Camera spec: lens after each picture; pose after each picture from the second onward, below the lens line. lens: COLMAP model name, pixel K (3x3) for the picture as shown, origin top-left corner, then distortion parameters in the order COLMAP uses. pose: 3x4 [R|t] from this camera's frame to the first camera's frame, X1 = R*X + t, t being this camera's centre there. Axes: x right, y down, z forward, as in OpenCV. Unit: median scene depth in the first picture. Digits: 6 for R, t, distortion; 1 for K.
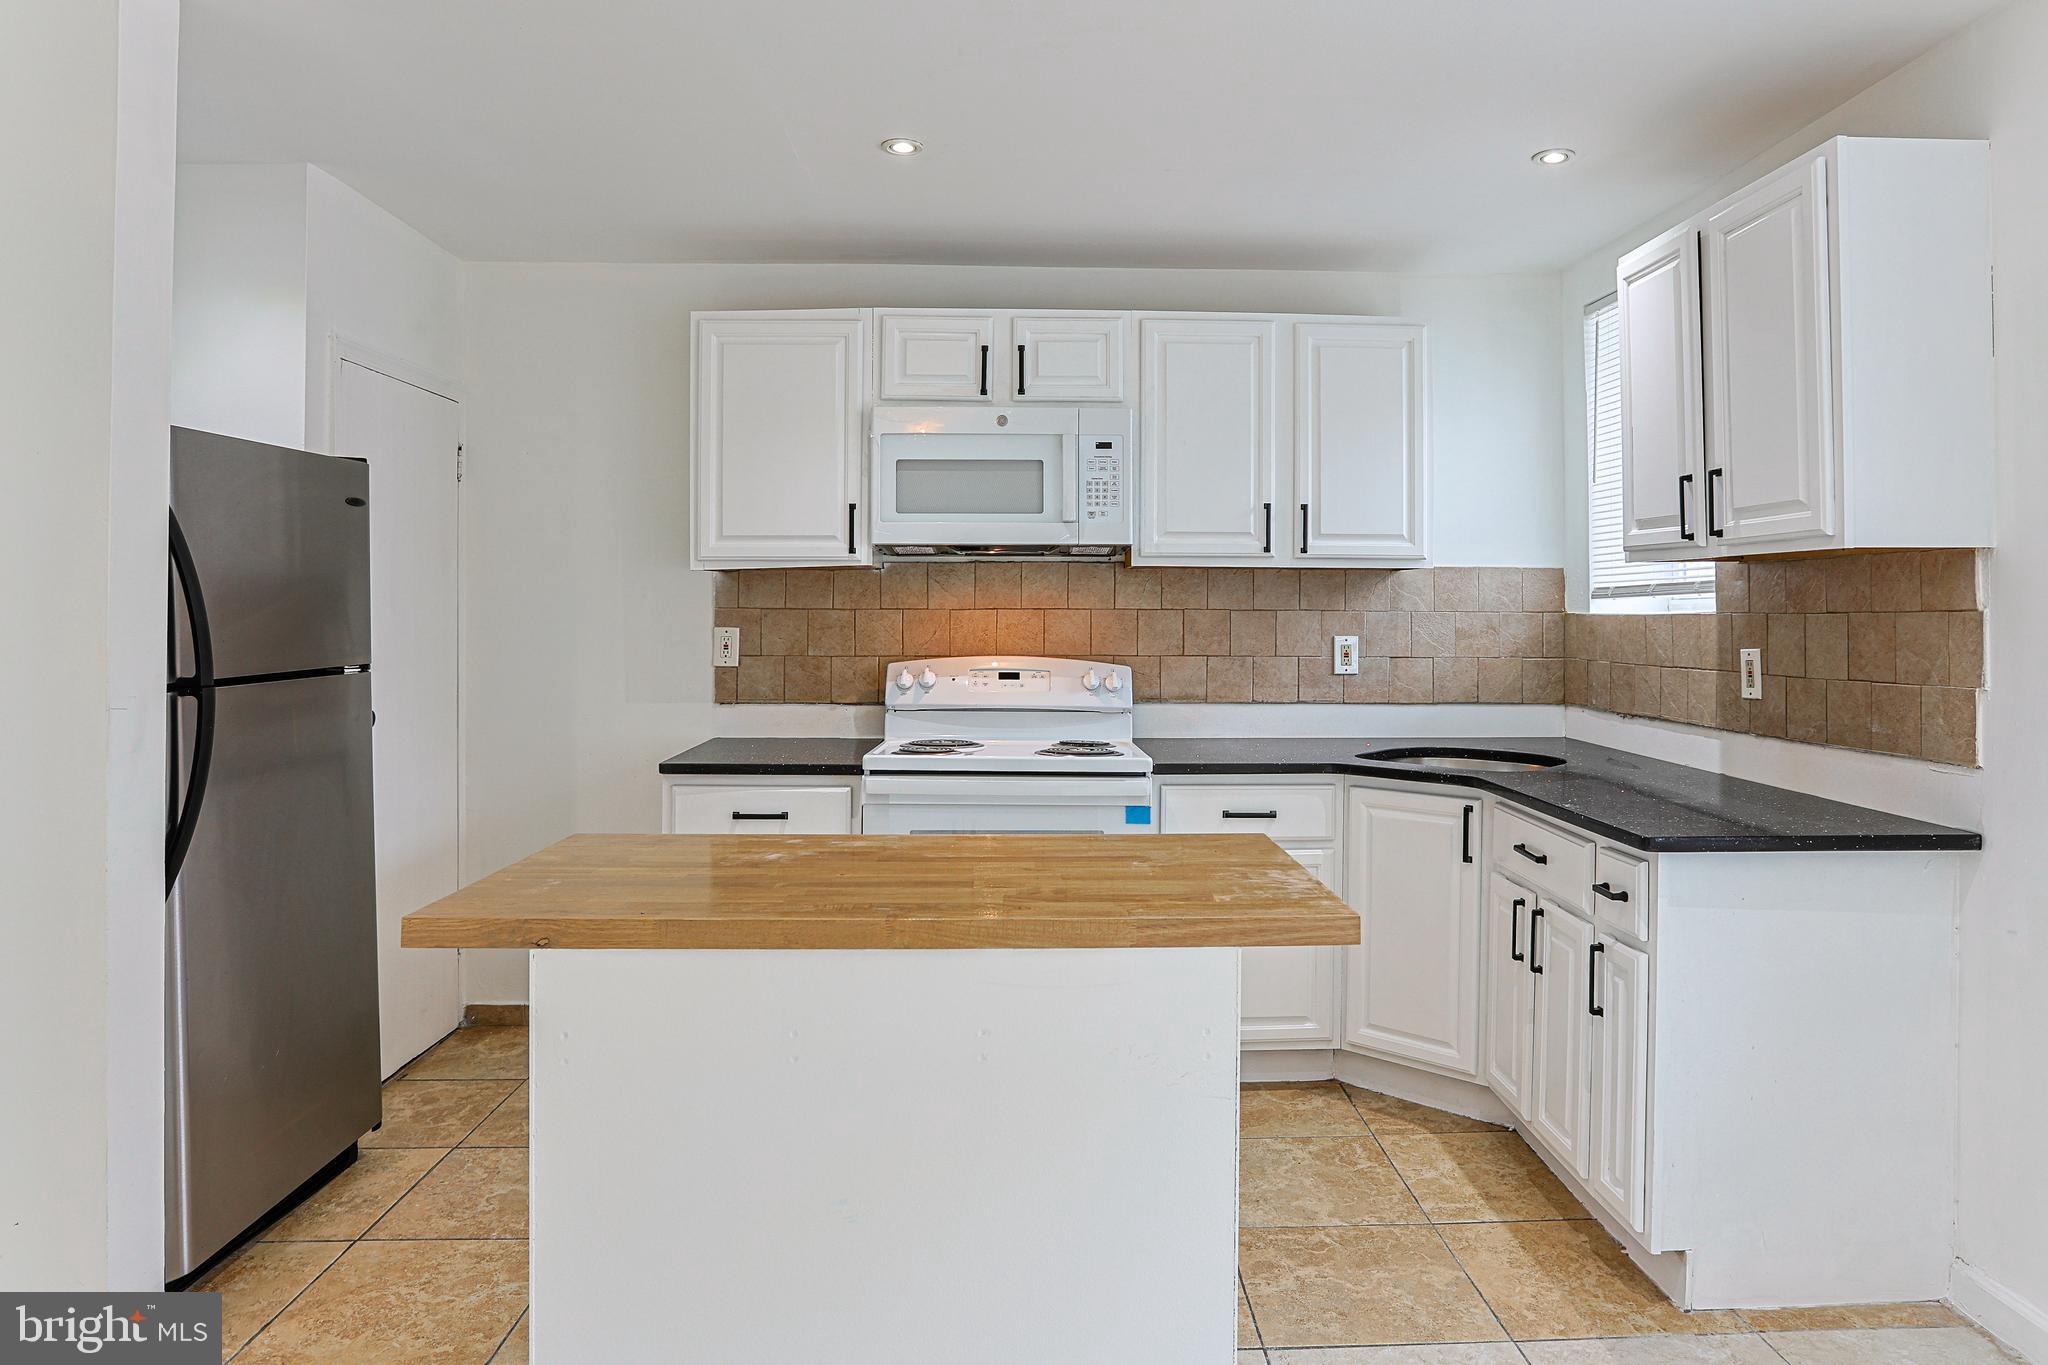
lens RADIAL K [[1266.1, 0, 1085.0], [0, 1266.1, 598.2], [0, 0, 1]] dist [-0.050829, 0.001875]
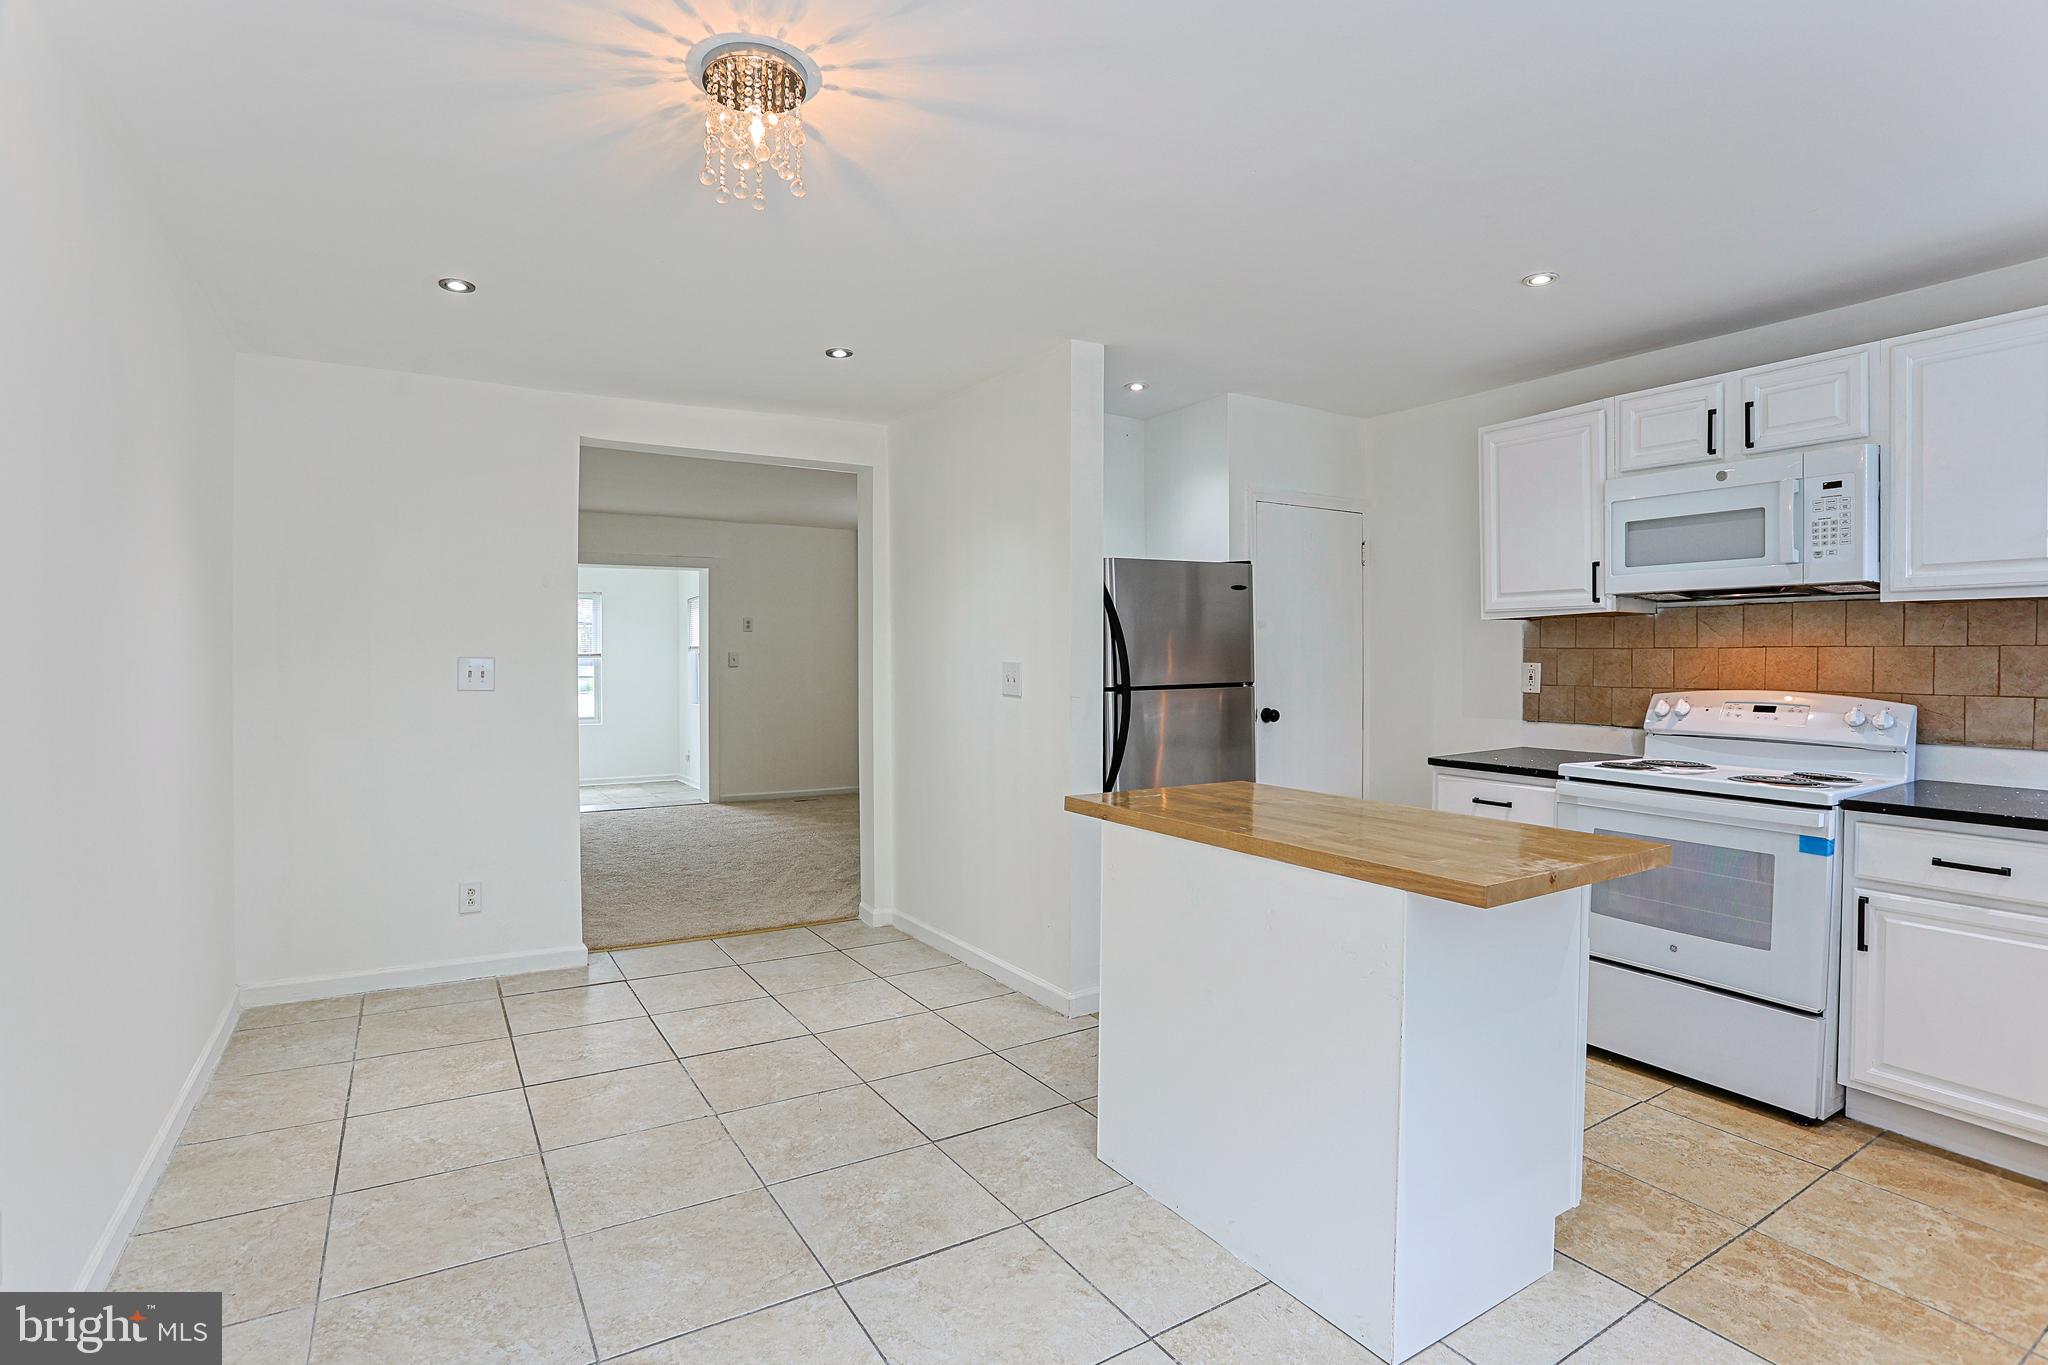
lens RADIAL K [[995.4, 0, 1018.9], [0, 995.4, 669.3], [0, 0, 1]] dist [-0.063960, 0.024550]
pose [[0.479463, 0.010149, -0.877503, 0.372664], [0.012765, 0.999747, 0.018538, 0.004408], [0.877469, -0.020089, 0.479212, 0.053238]]
